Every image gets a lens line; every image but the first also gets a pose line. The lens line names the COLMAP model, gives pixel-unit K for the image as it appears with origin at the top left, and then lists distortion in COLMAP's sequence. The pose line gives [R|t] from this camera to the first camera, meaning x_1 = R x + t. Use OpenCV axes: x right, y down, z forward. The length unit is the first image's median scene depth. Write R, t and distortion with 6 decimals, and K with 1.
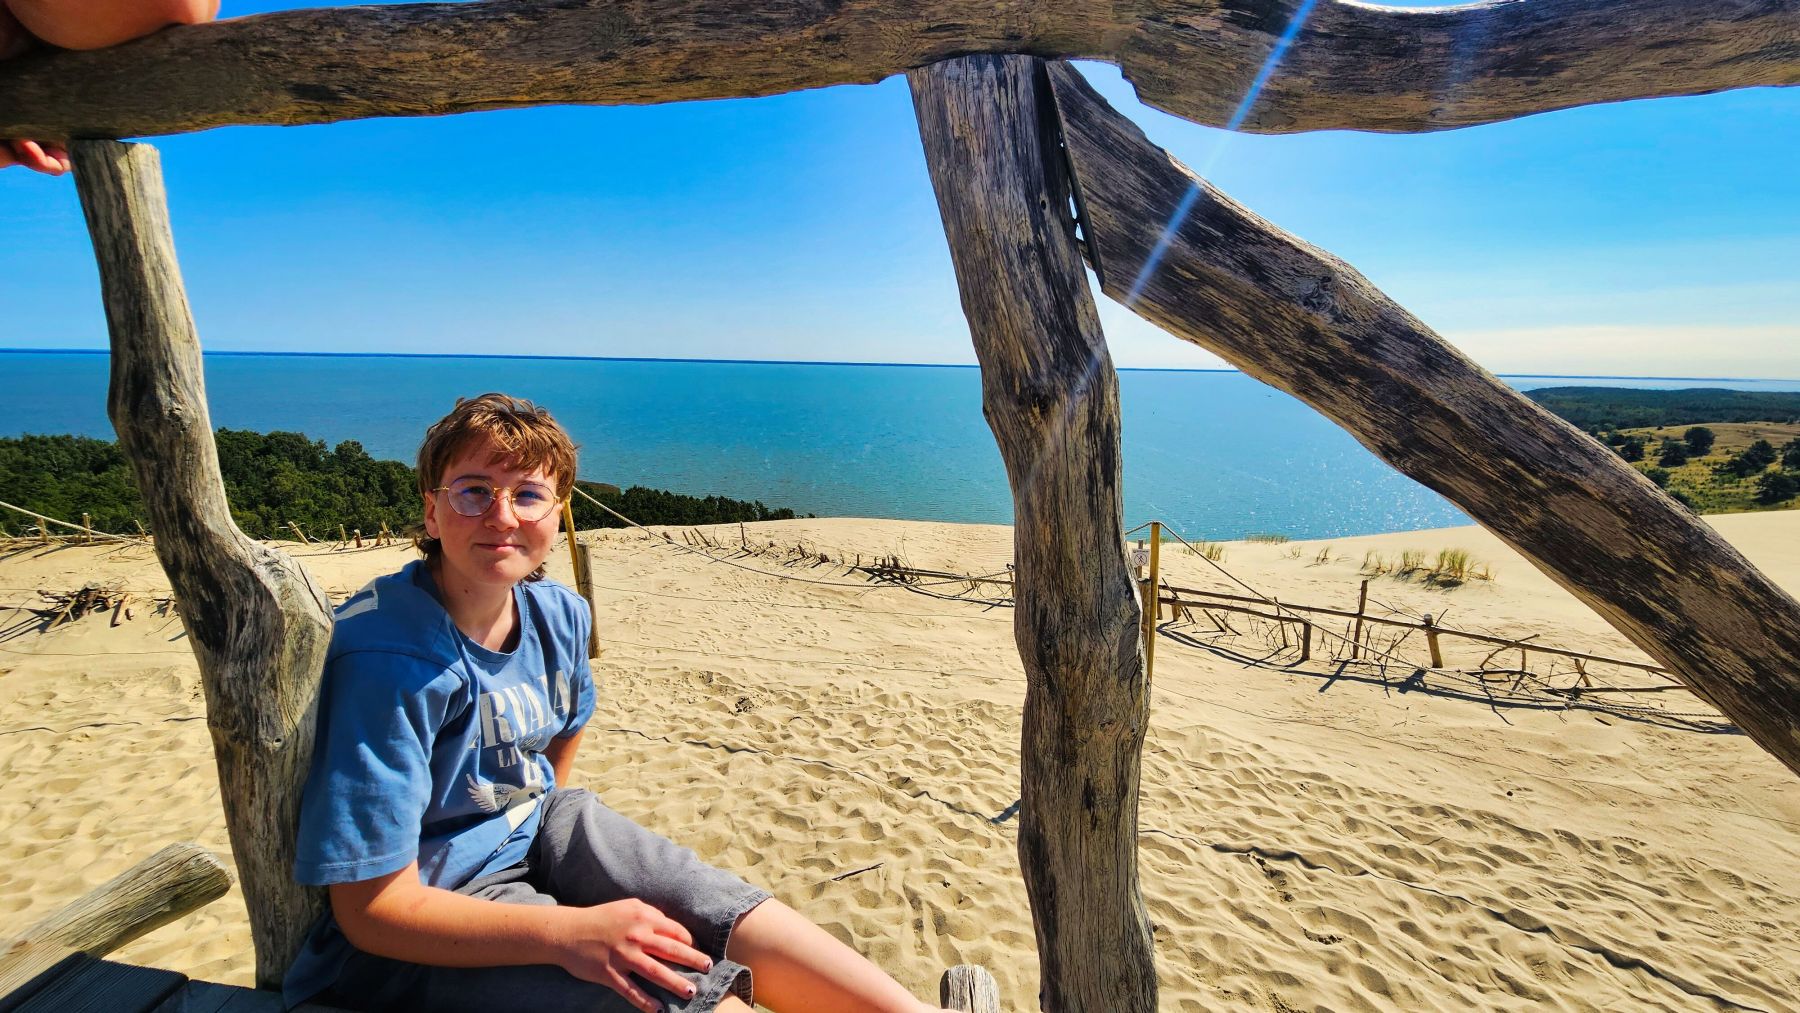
lens RADIAL K [[724.8, 0, 918.0], [0, 724.8, 505.4], [0, 0, 1]] dist [0.001176, -0.000115]
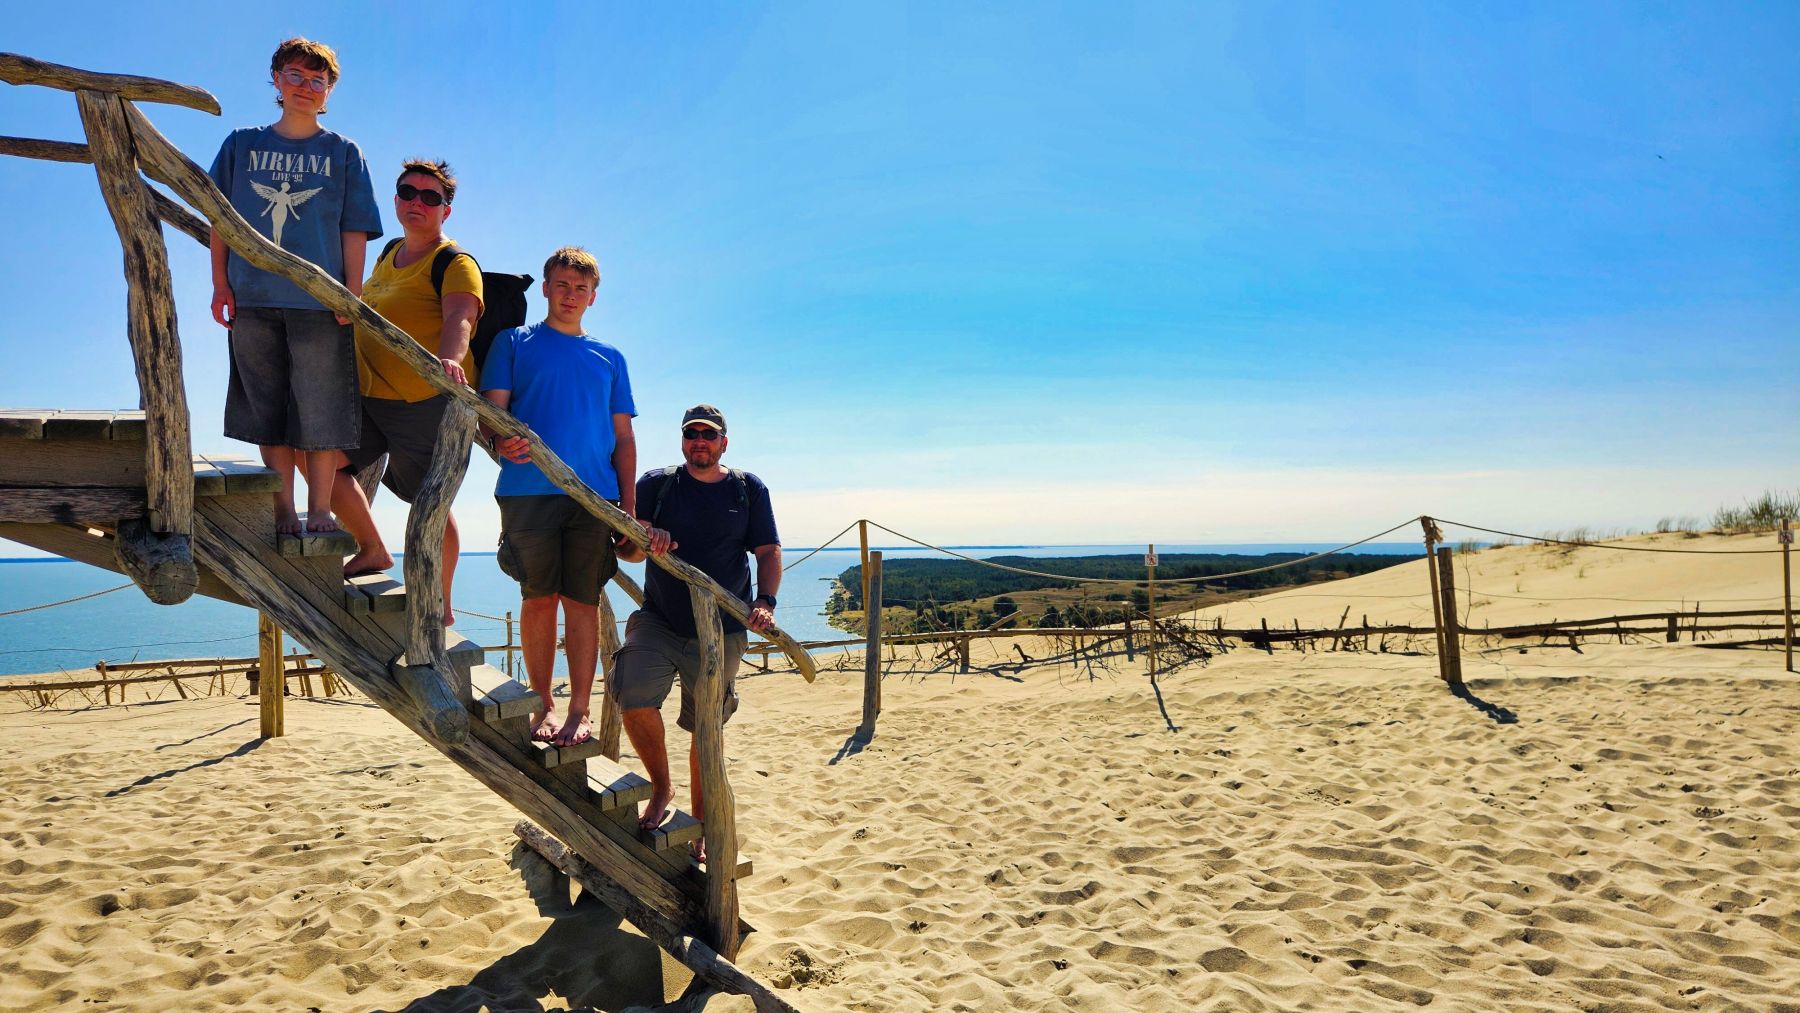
lens RADIAL K [[1165.9, 0, 902.5], [0, 1165.9, 489.2], [0, 0, 1]] dist [0.061232, -0.056871]
pose [[0.743431, 0.008310, 0.668761, -0.113591], [0.150267, 0.972283, -0.179126, 0.331773], [-0.651713, 0.233661, 0.721576, -0.683009]]
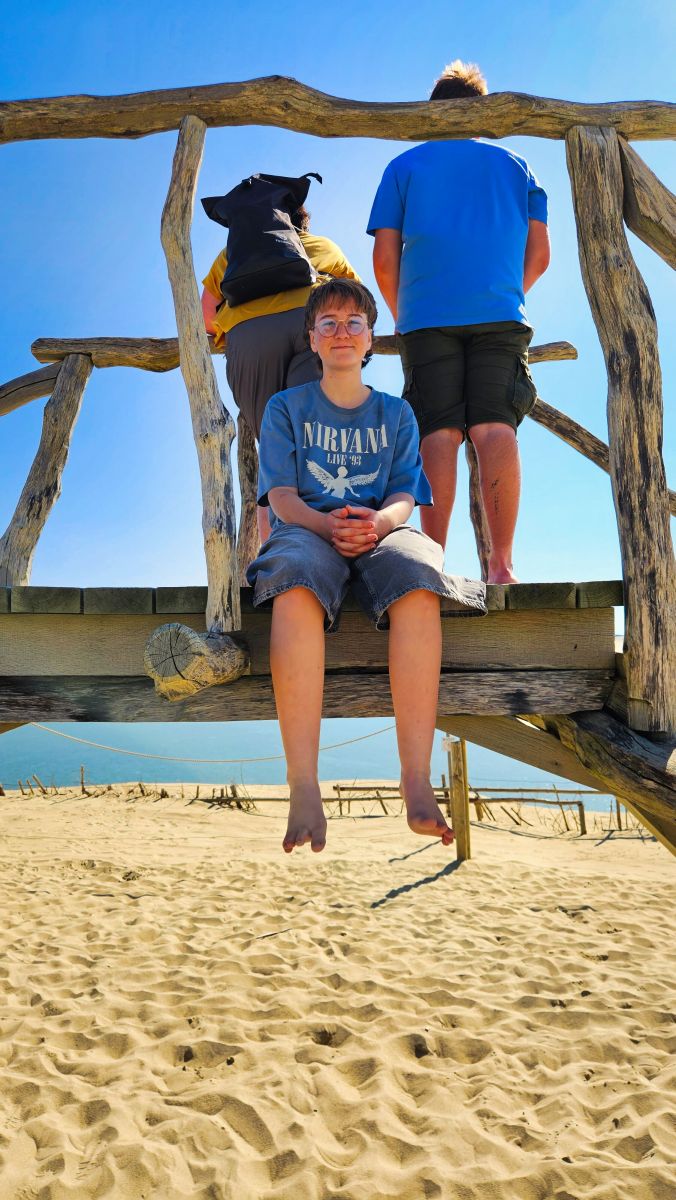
lens RADIAL K [[777.3, 0, 338.0], [0, 777.3, 600.0], [0, 0, 1]] dist [0.061232, -0.056871]
pose [[0.978906, 0.005726, 0.204233, -0.159173], [0.058674, 0.949623, -0.307853, 0.235483], [-0.195707, 0.313342, 0.929255, -0.301419]]
